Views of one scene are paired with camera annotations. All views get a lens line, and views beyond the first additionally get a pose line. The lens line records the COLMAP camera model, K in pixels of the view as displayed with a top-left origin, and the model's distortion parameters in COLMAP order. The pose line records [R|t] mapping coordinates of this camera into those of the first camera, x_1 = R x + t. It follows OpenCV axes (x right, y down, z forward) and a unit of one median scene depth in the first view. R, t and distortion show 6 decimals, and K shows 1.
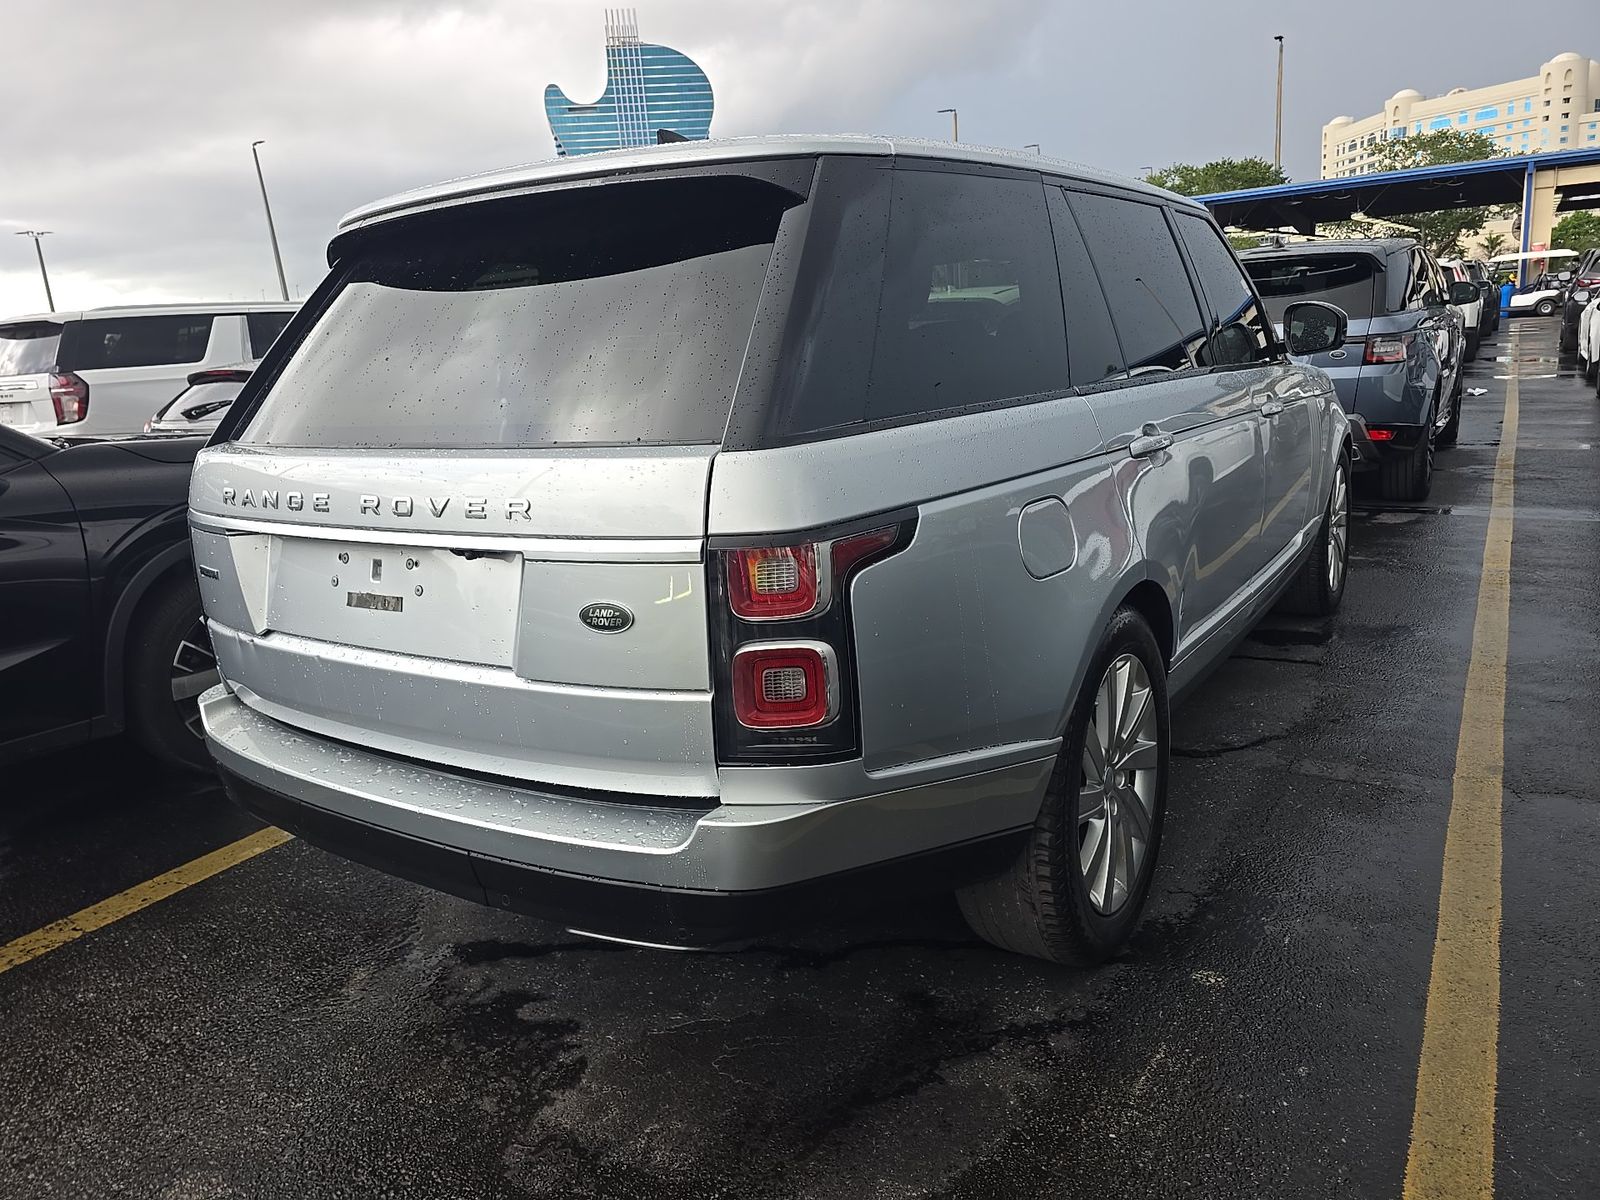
lens RADIAL K [[1064.7, 0, 803.6], [0, 1064.7, 597.6], [0, 0, 1]] dist [0.063979, -0.066554]
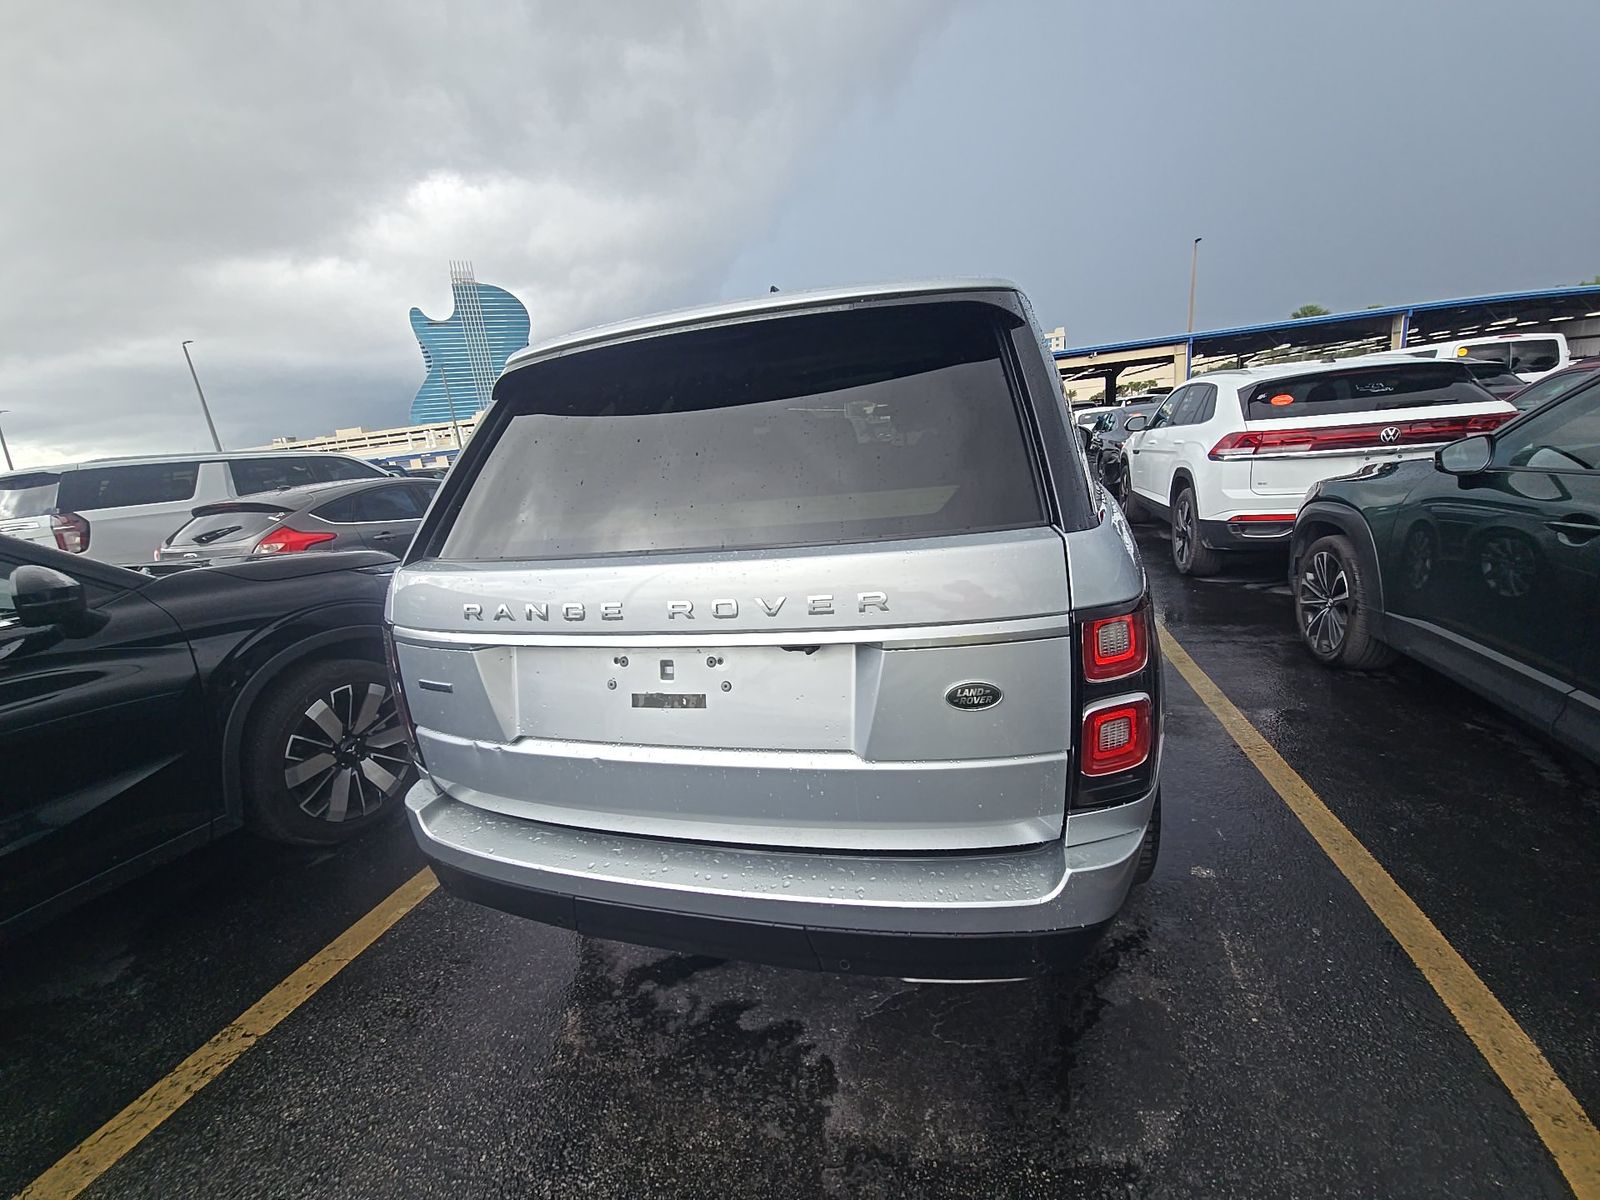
lens RADIAL K [[640.1, 0, 800.0], [0, 640.1, 600.0], [0, 0, 1]] dist [0.018639, -0.012278]
pose [[0.957472, -0.093699, 0.272888, -0.372784], [0.101325, 0.994756, -0.013953, -0.061283], [-0.270149, 0.041010, 0.961945, 0.307325]]
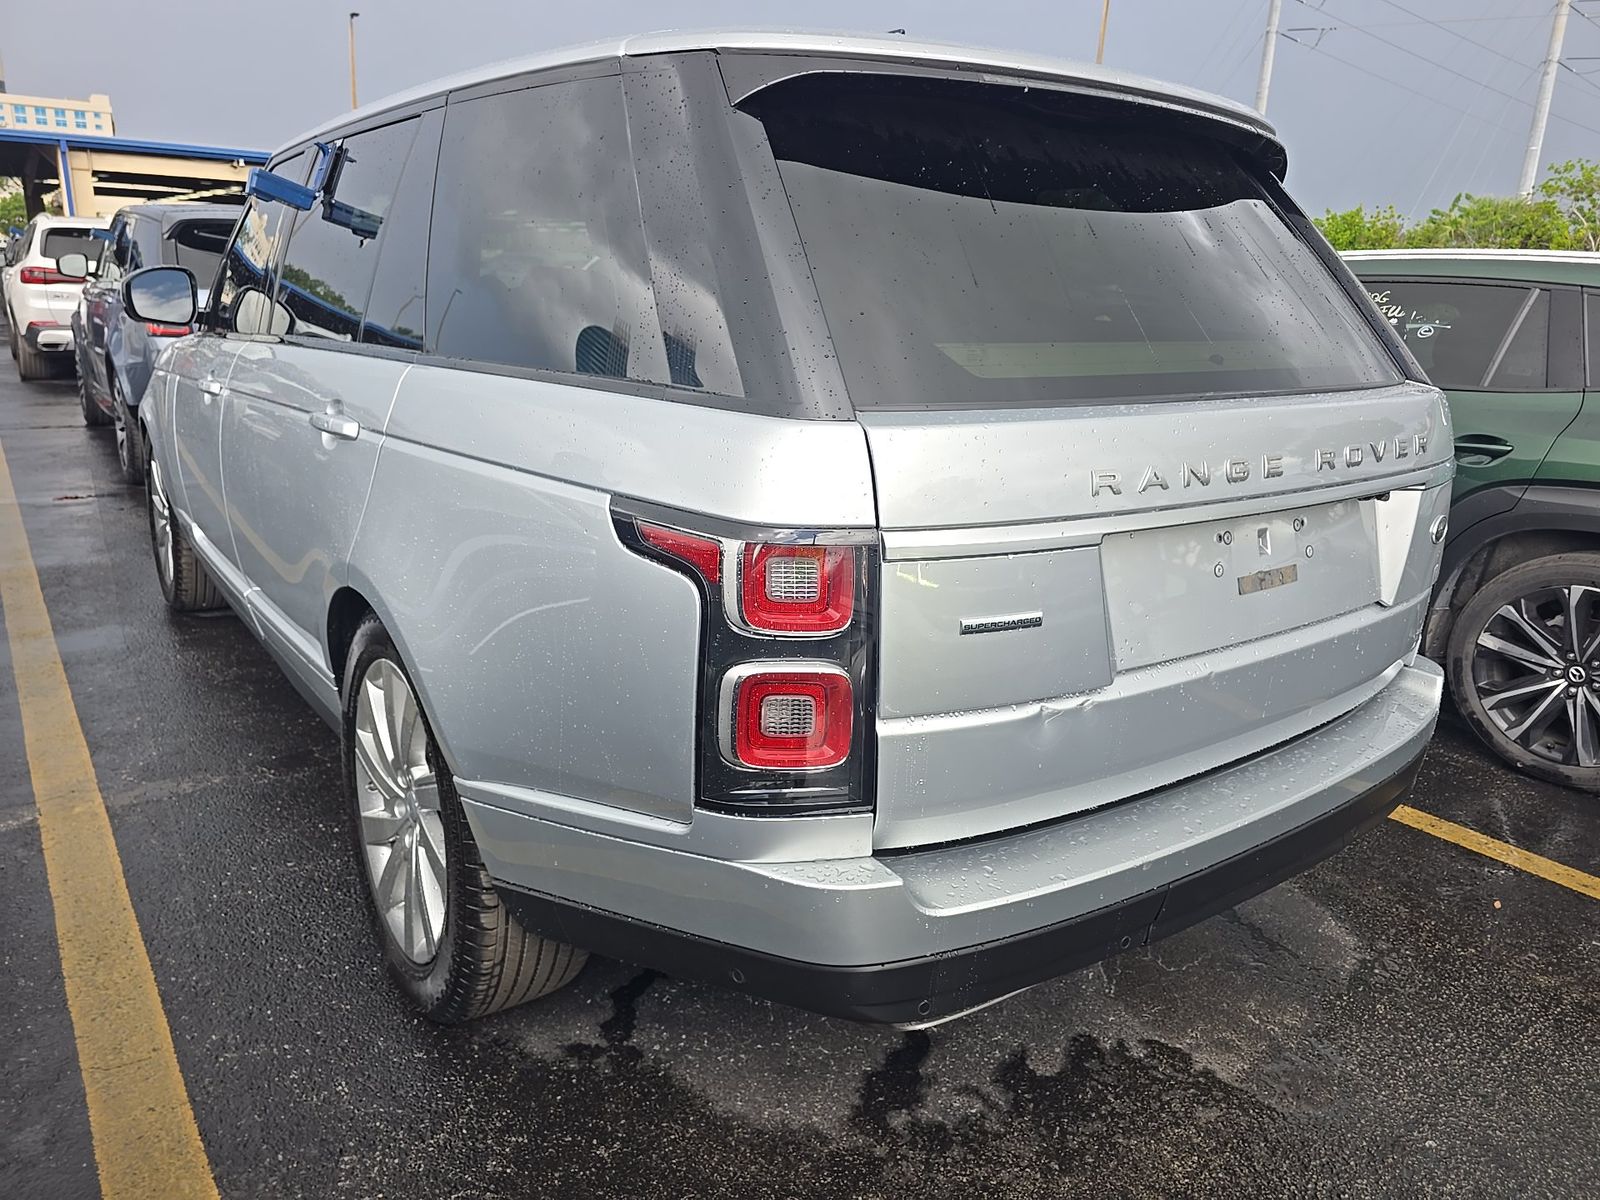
lens RADIAL K [[1064.7, 0, 803.6], [0, 1064.7, 597.6], [0, 0, 1]] dist [0.063979, -0.066554]
pose [[0.358361, -0.183911, 0.915289, -1.106861], [0.170581, 0.976799, 0.129483, -0.130887], [-0.917867, 0.109730, 0.381418, 0.860030]]
